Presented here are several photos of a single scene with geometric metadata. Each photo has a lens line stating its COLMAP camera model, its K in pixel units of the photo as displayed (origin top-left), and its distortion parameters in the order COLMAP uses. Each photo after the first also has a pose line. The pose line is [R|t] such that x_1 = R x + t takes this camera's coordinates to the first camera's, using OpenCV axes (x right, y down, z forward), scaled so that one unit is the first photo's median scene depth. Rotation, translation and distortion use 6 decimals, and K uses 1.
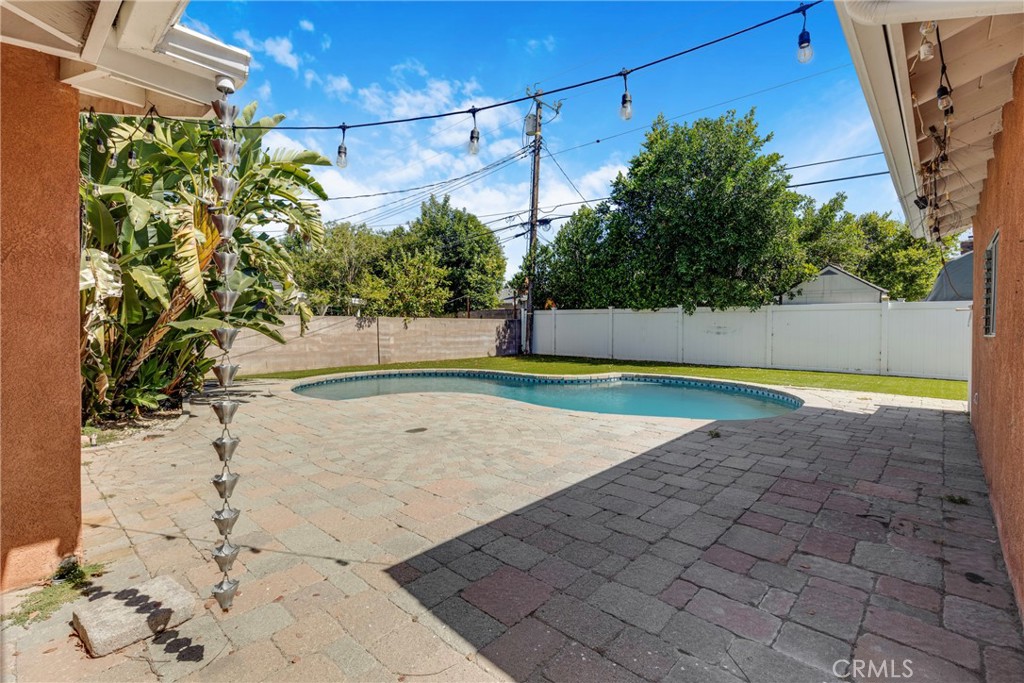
lens RADIAL K [[469.4, 0, 512.4], [0, 469.4, 330.0], [0, 0, 1]] dist [0.002745, 0.000311]
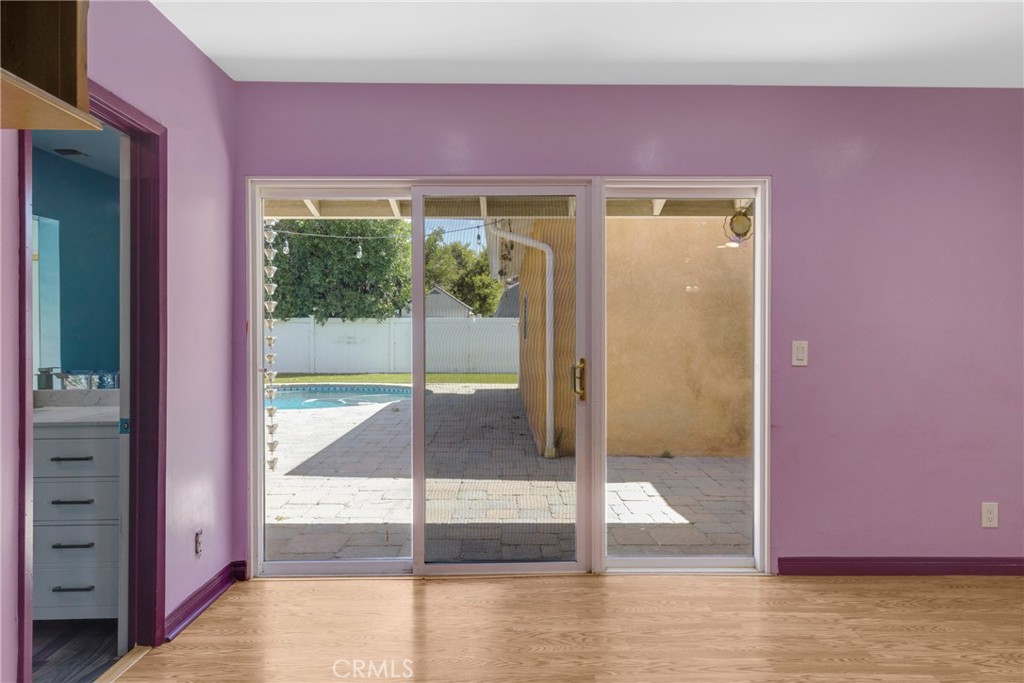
lens RADIAL K [[585.4, 0, 506.6], [0, 585.4, 341.4], [0, 0, 1]] dist [0.003249, 0.000876]
pose [[0.727978, -0.010958, 0.685513, -0.206784], [0.010621, 0.999933, 0.004704, 0.001241], [-0.685518, 0.003856, 0.728045, -0.207556]]
